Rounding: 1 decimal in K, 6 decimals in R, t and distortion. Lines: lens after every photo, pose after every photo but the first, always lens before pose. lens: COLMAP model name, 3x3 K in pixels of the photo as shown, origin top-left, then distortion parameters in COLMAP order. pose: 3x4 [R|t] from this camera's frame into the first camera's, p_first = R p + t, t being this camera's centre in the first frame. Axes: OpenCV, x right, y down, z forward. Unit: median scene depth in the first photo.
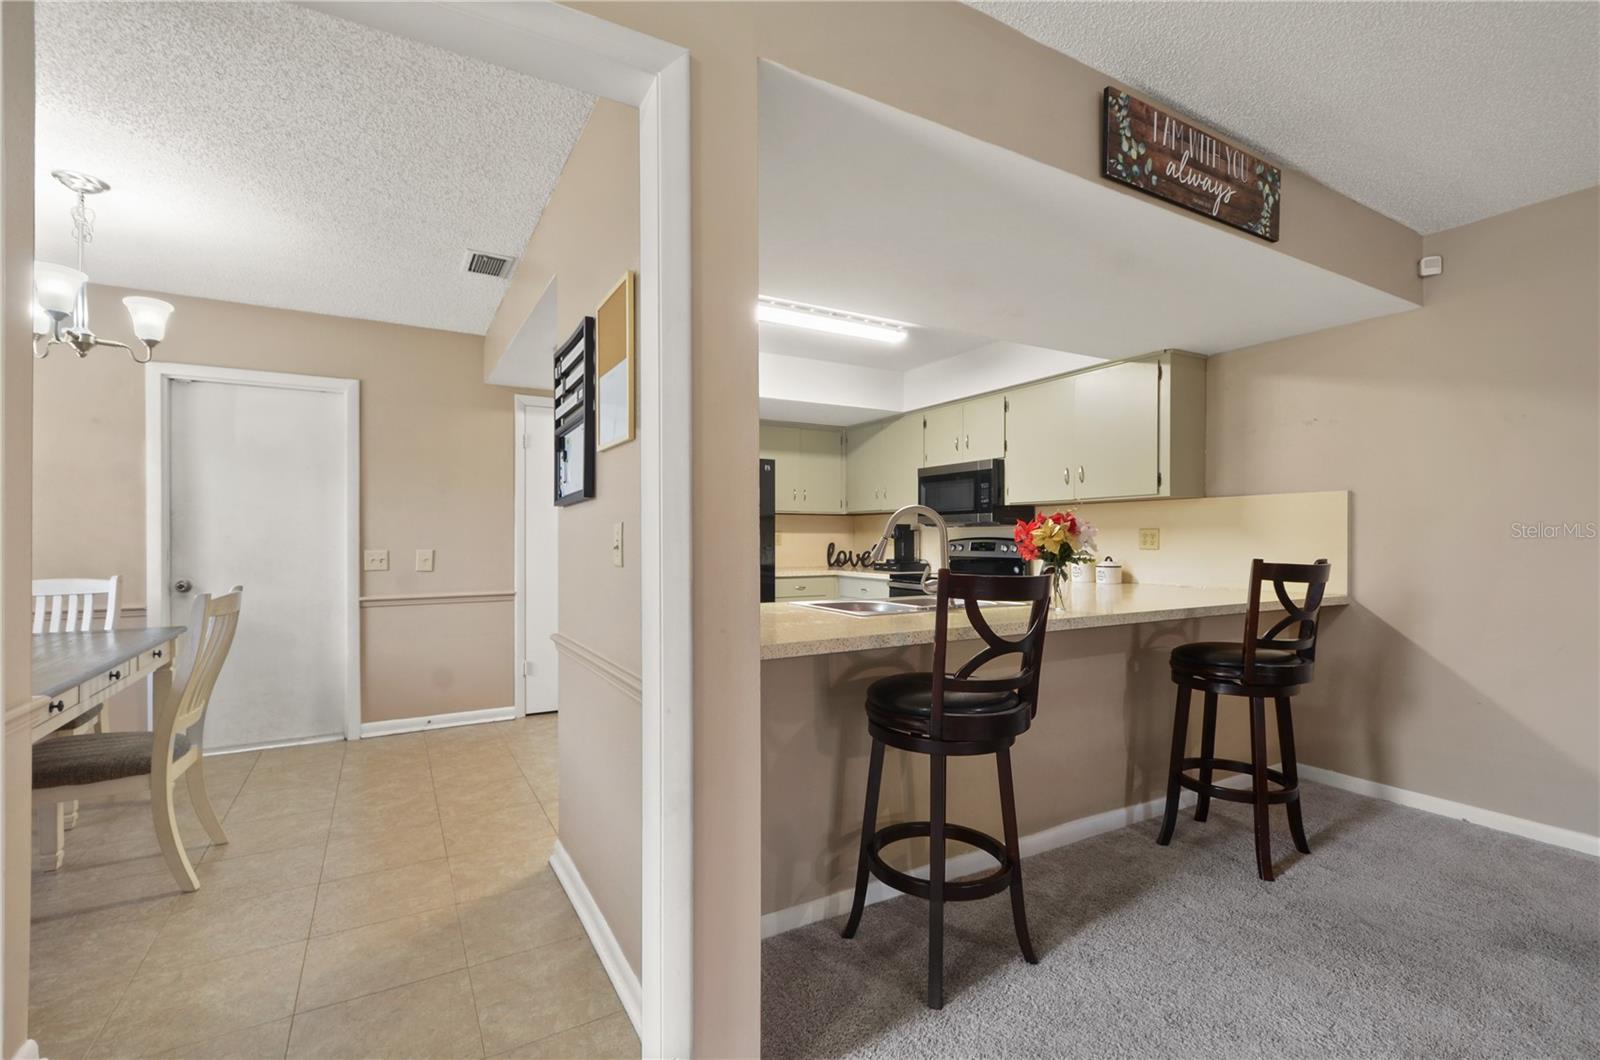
lens RADIAL K [[711.5, 0, 796.9], [0, 711.5, 539.4], [0, 0, 1]] dist [-0.002785, -0.001174]
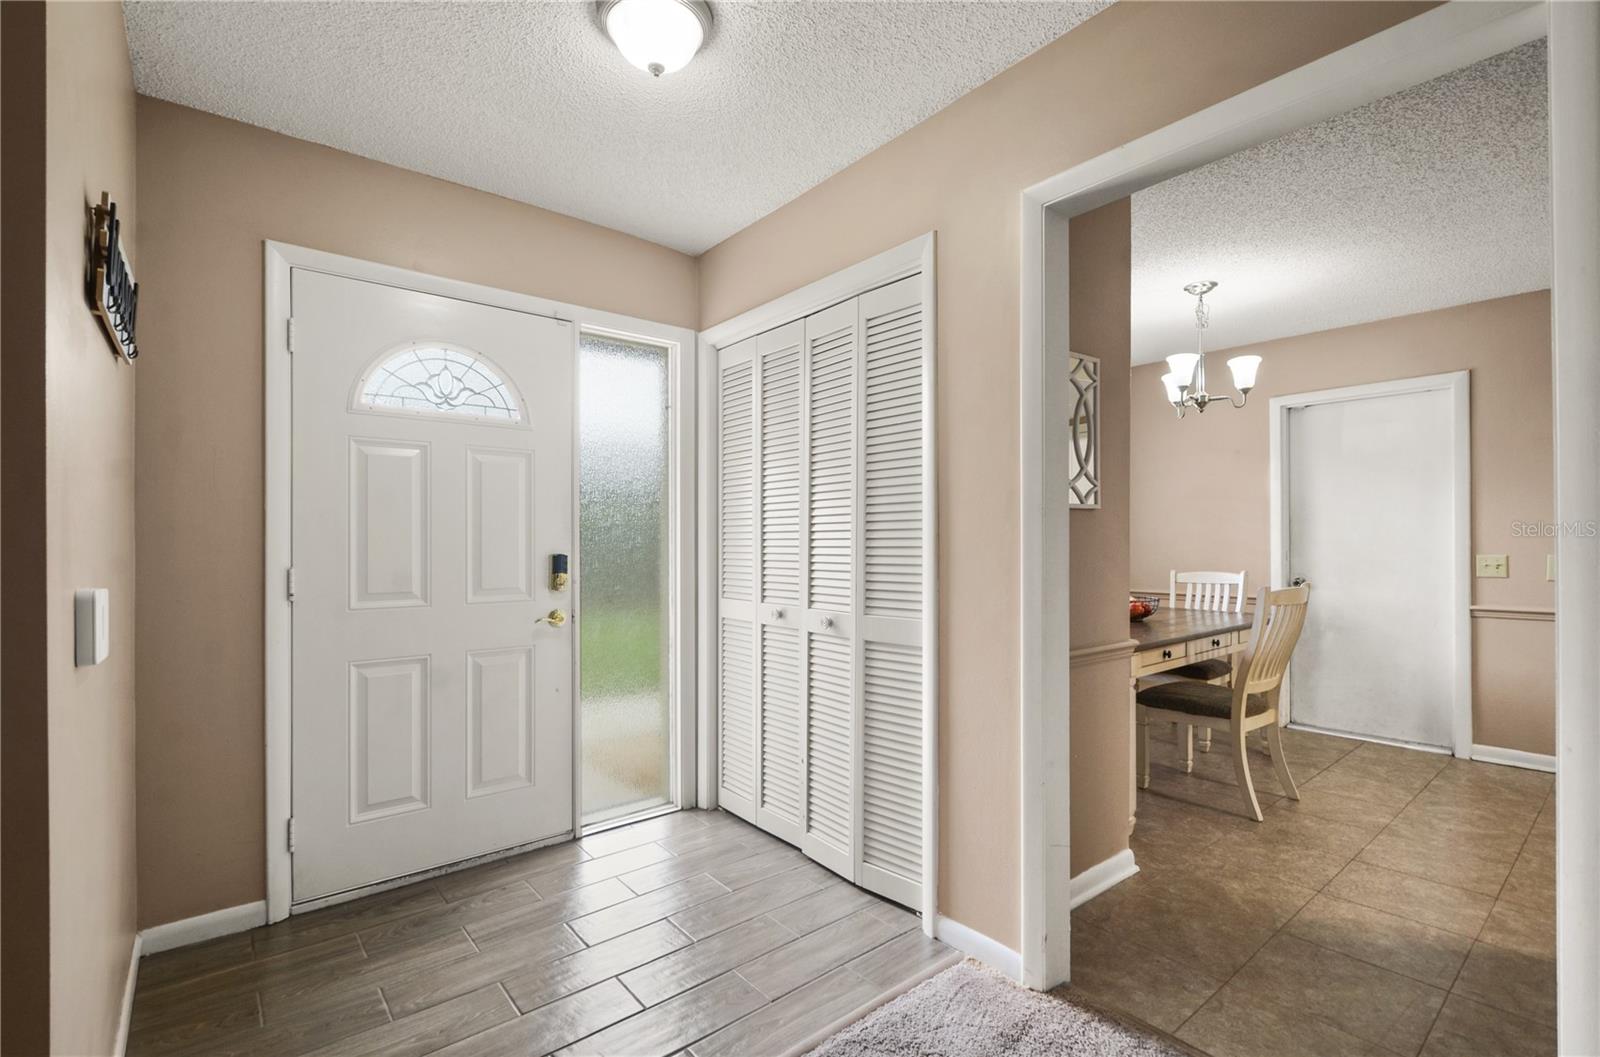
lens RADIAL K [[711.5, 0, 796.9], [0, 711.5, 537.9], [0, 0, 1]] dist [-0.002785, -0.001174]
pose [[0.159636, -0.006580, -0.987154, 0.216756], [-0.000031, 0.999978, -0.006671, -0.000336], [0.987176, 0.001096, 0.159633, -0.010818]]
